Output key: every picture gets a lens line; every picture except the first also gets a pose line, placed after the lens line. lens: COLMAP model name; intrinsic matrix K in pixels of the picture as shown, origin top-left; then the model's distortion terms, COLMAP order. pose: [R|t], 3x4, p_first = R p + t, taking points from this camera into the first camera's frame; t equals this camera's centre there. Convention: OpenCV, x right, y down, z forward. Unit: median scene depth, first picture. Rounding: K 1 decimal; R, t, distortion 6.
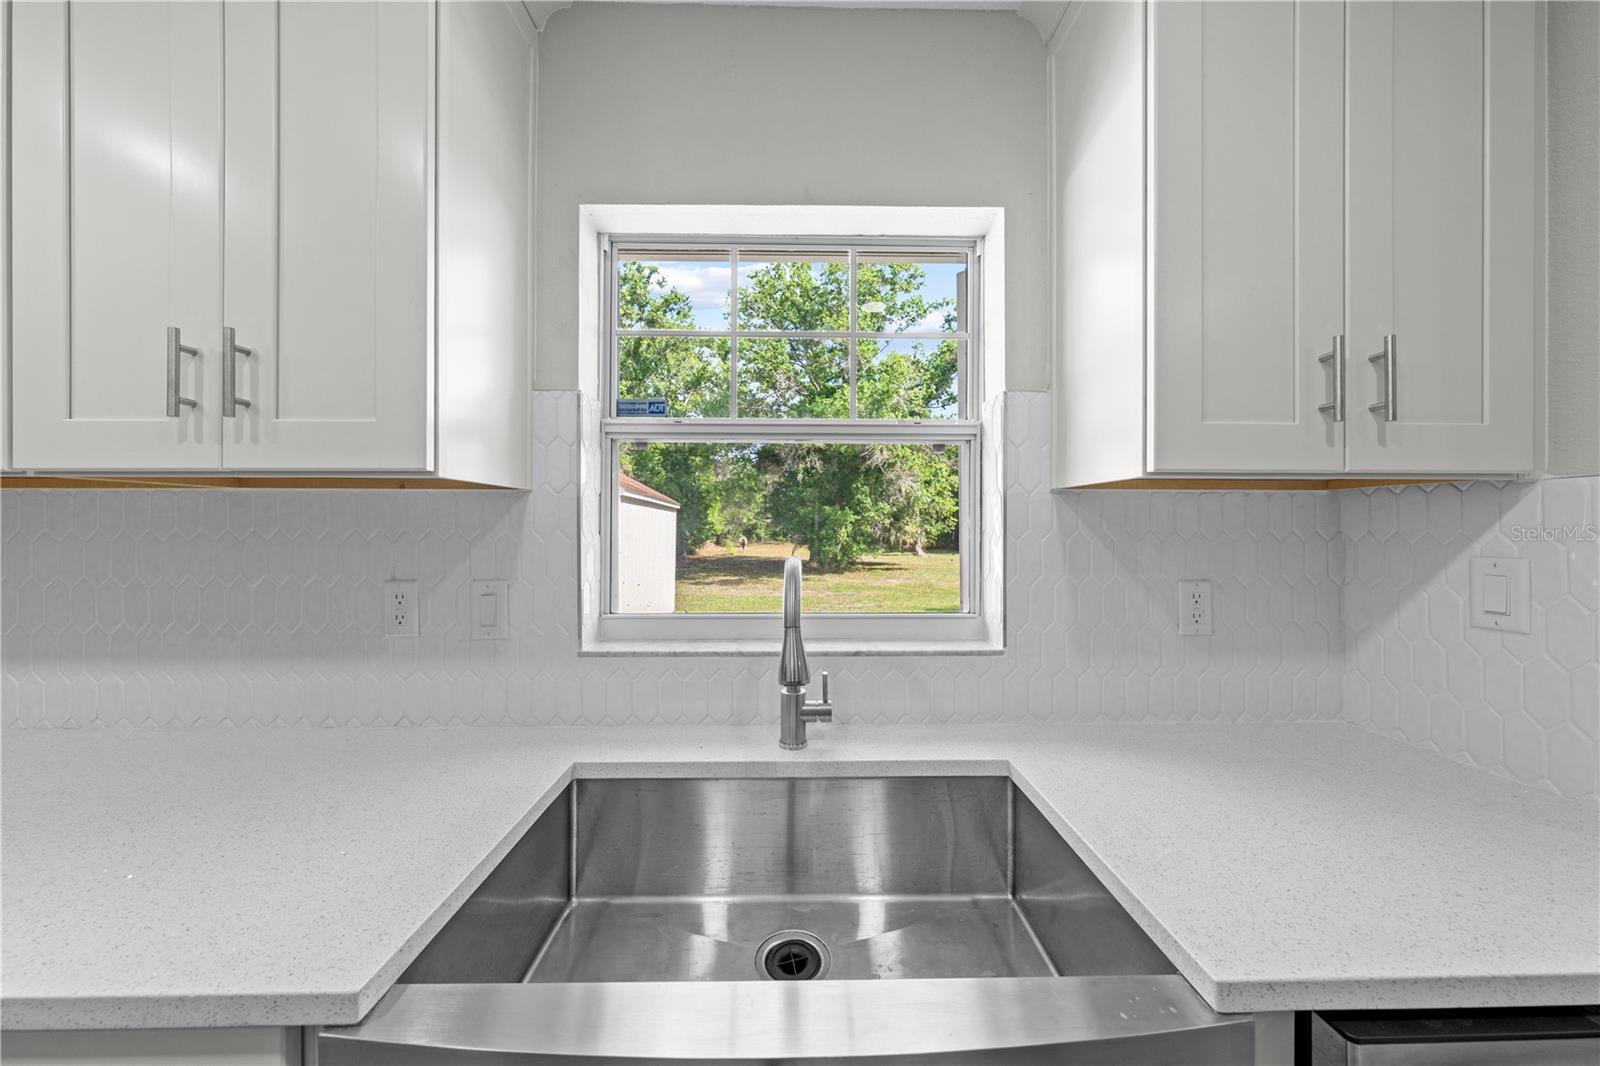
lens RADIAL K [[545.1, 0, 803.2], [0, 545.1, 527.4], [0, 0, 1]] dist [-0.003268, -0.000030]
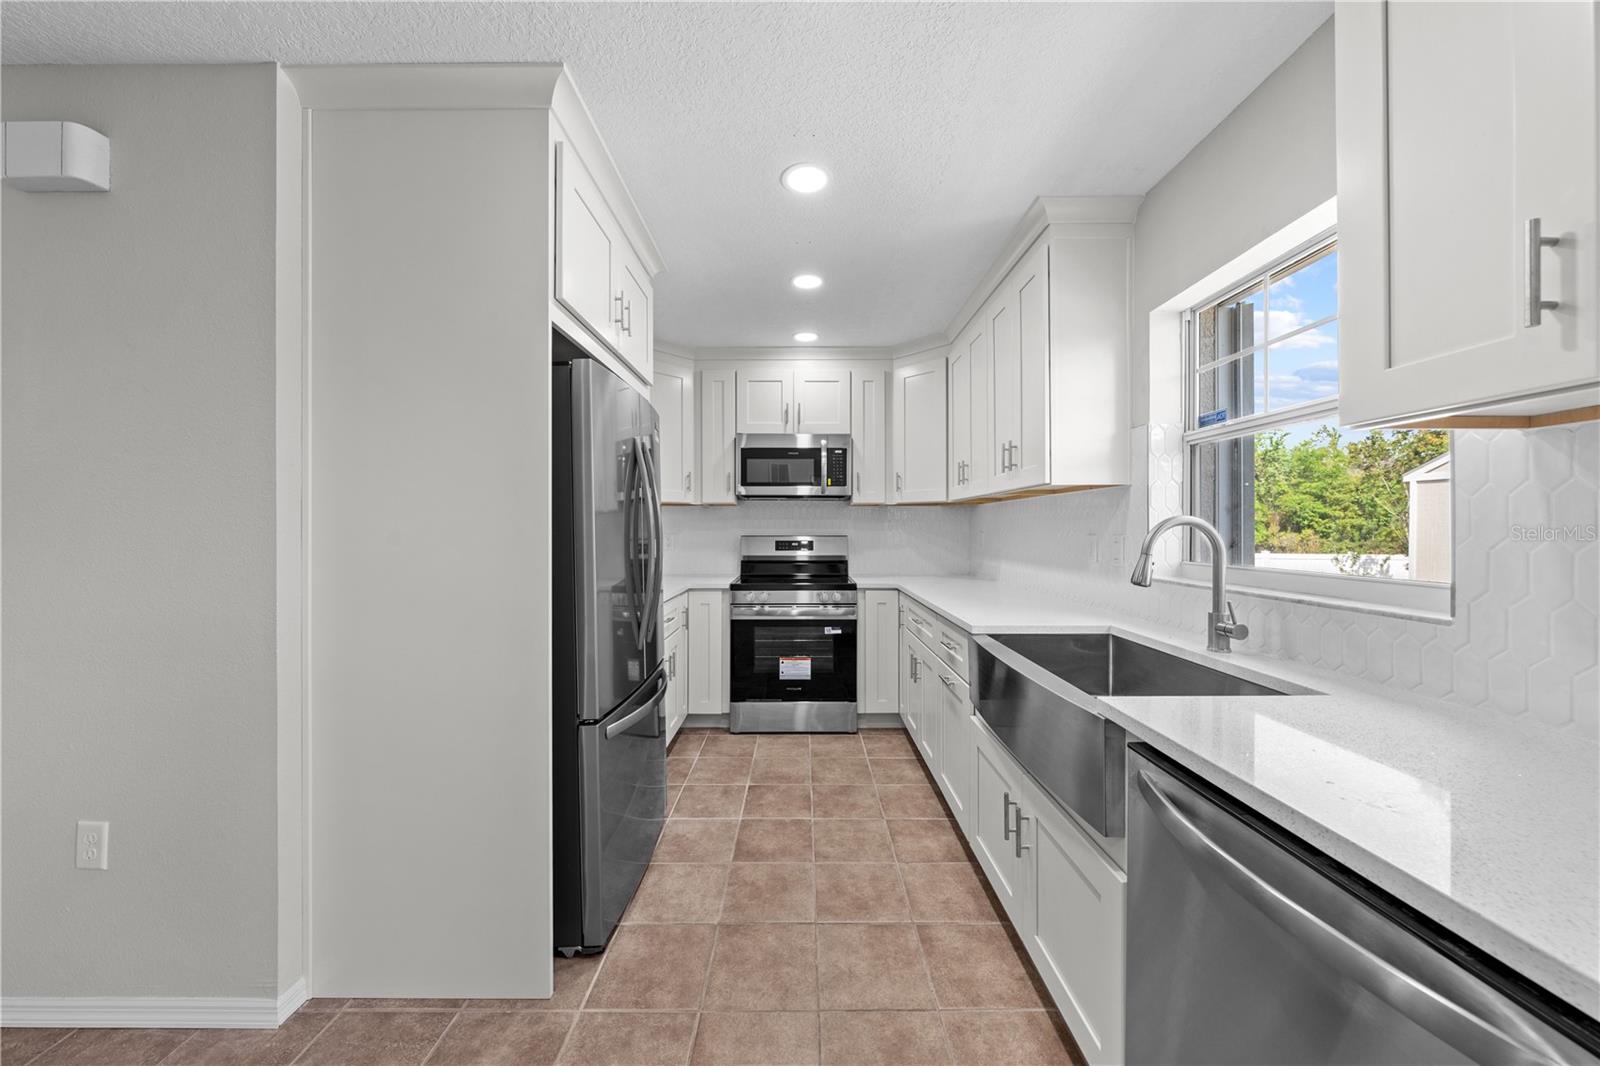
lens RADIAL K [[545.1, 0, 797.8], [0, 545.1, 529.3], [0, 0, 1]] dist [-0.003268, -0.000030]
pose [[-0.012626, -0.000247, -0.999920, 1.261760], [0.003683, 0.999993, -0.000293, 0.071546], [0.999914, -0.003686, -0.012625, -0.064284]]
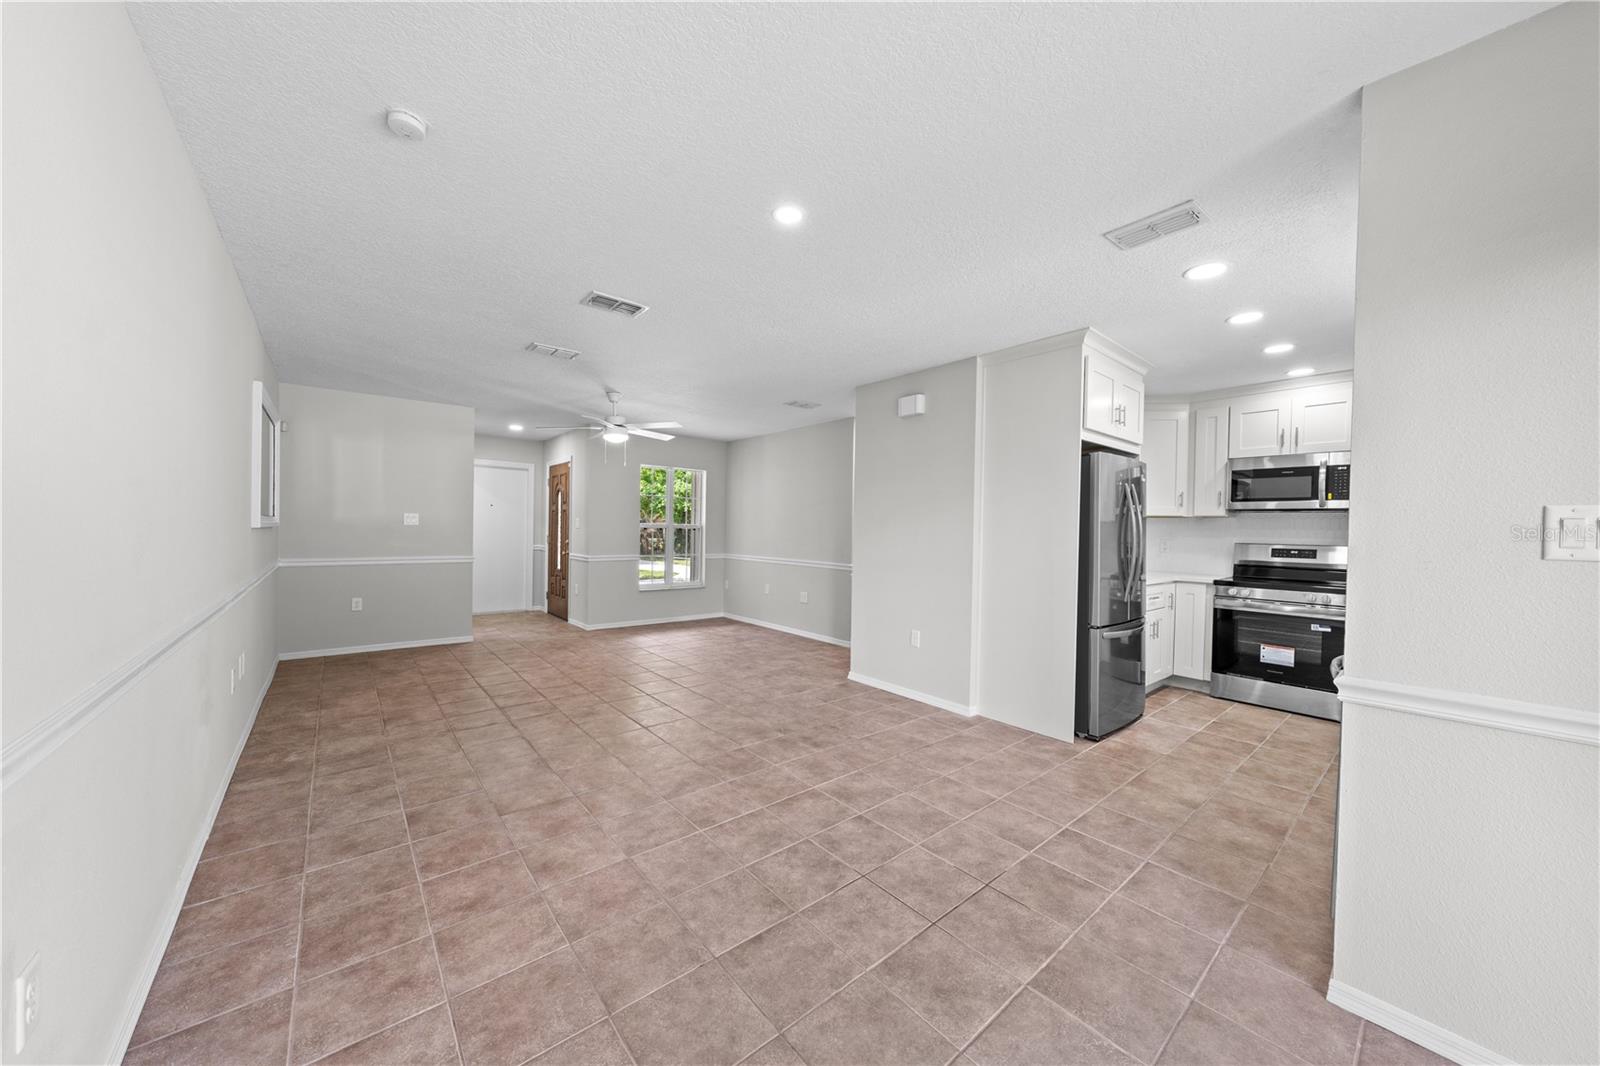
lens RADIAL K [[545.1, 0, 807.0], [0, 545.1, 538.5], [0, 0, 1]] dist [-0.003268, -0.000030]
pose [[-0.769113, -0.004208, -0.639099, 2.864655], [-0.017332, 0.999748, 0.014275, 0.073323], [0.638878, 0.022056, -0.768992, 0.606706]]
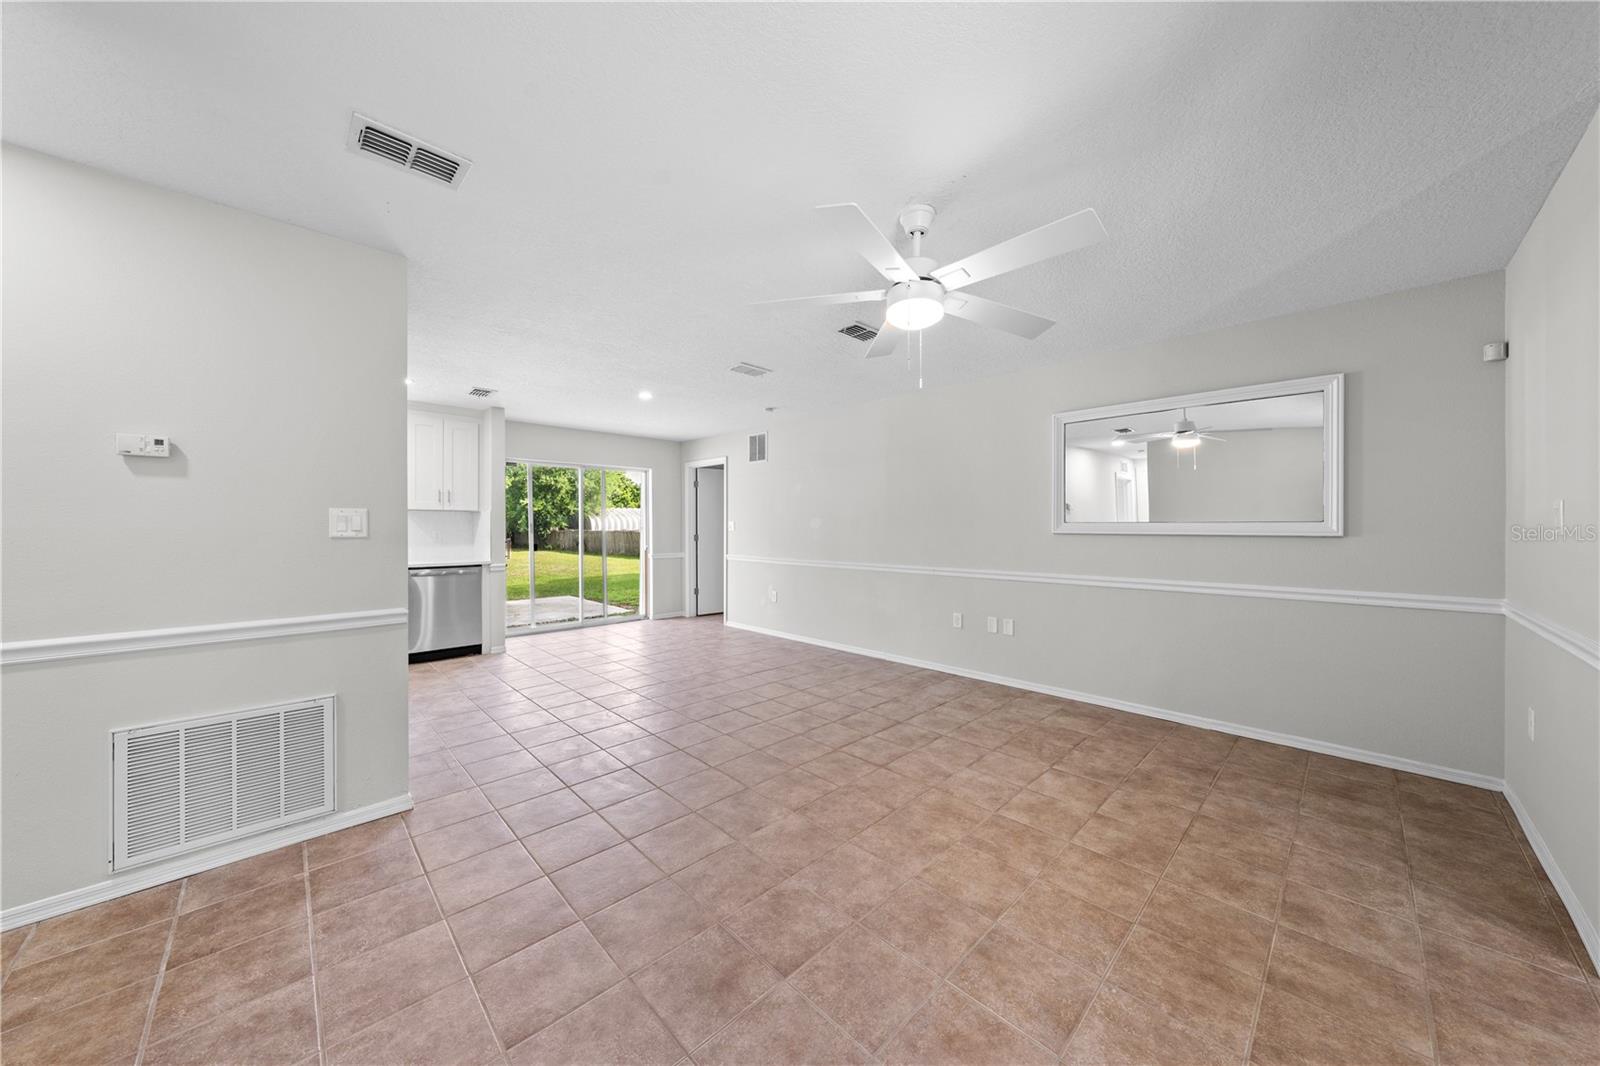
lens RADIAL K [[545.1, 0, 802.4], [0, 545.1, 531.3], [0, 0, 1]] dist [-0.003268, -0.000030]
pose [[0.730504, -0.006397, 0.682878, -0.223007], [-0.000670, 0.999949, 0.010084, 0.058587], [-0.682908, -0.007824, 0.730462, -4.756939]]
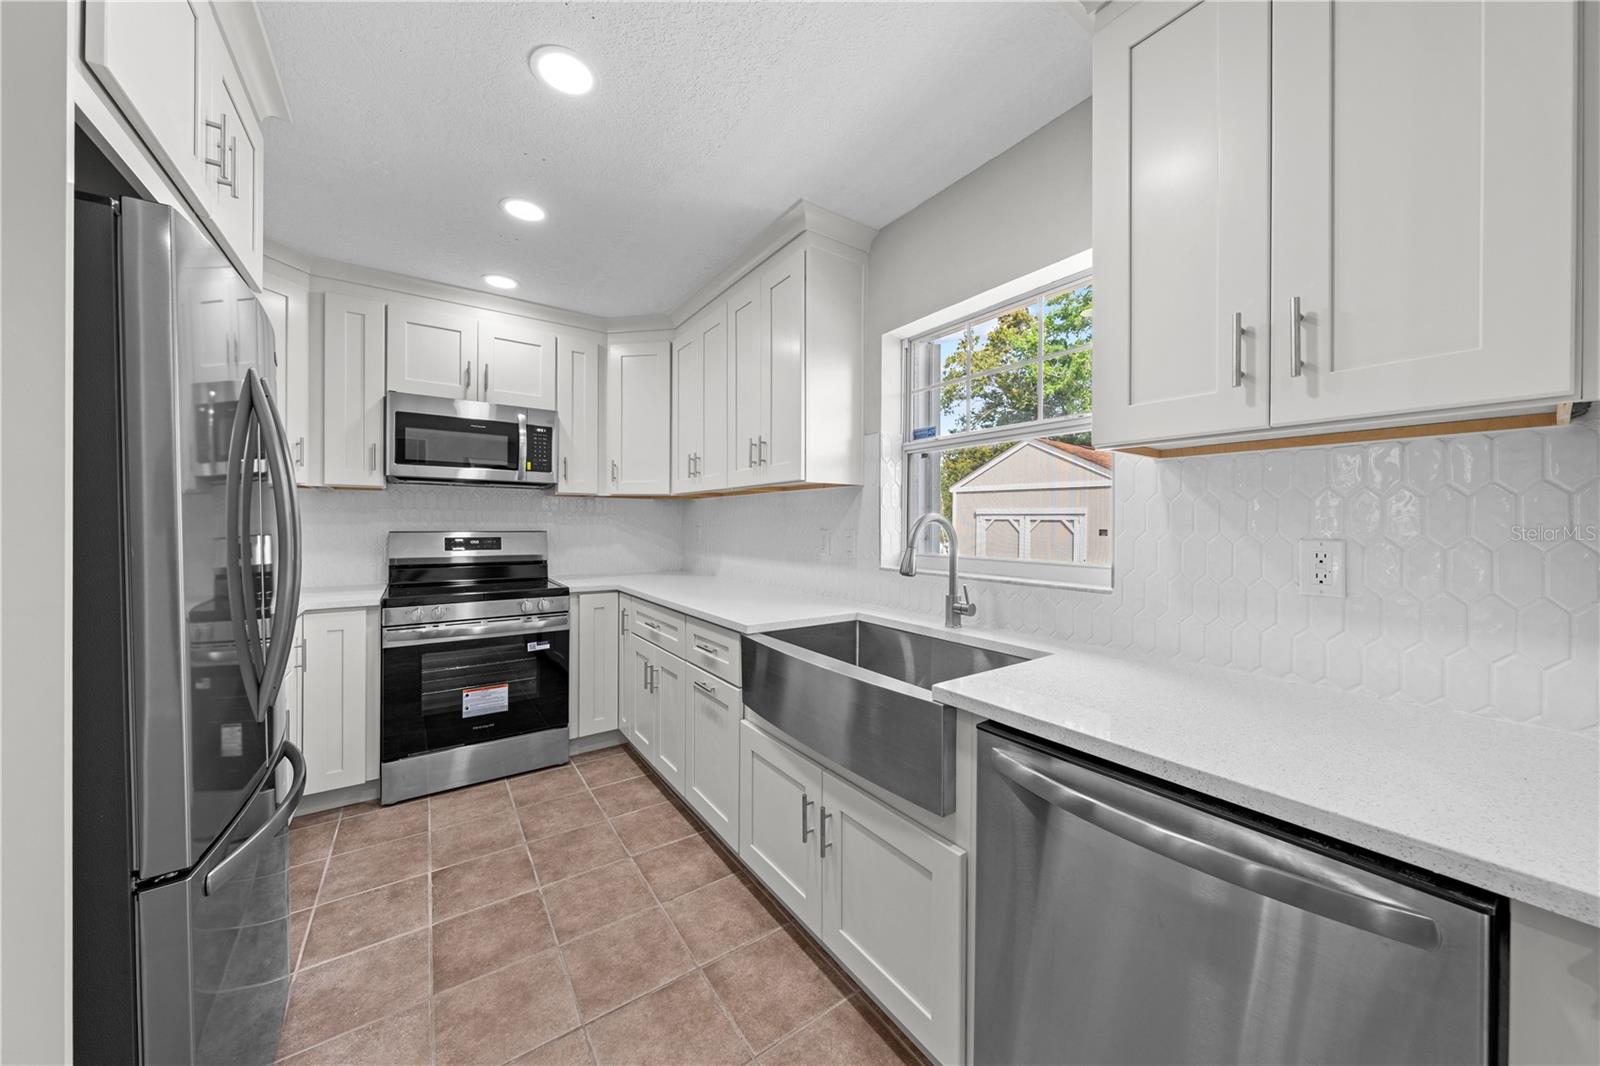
lens RADIAL K [[545.1, 0, 803.6], [0, 545.1, 525.0], [0, 0, 1]] dist [-0.003268, -0.000030]
pose [[0.566884, 0.002891, -0.823793, 0.997545], [-0.001334, 0.999996, 0.002592, 0.070637], [0.823797, -0.000371, 0.566885, -0.308357]]
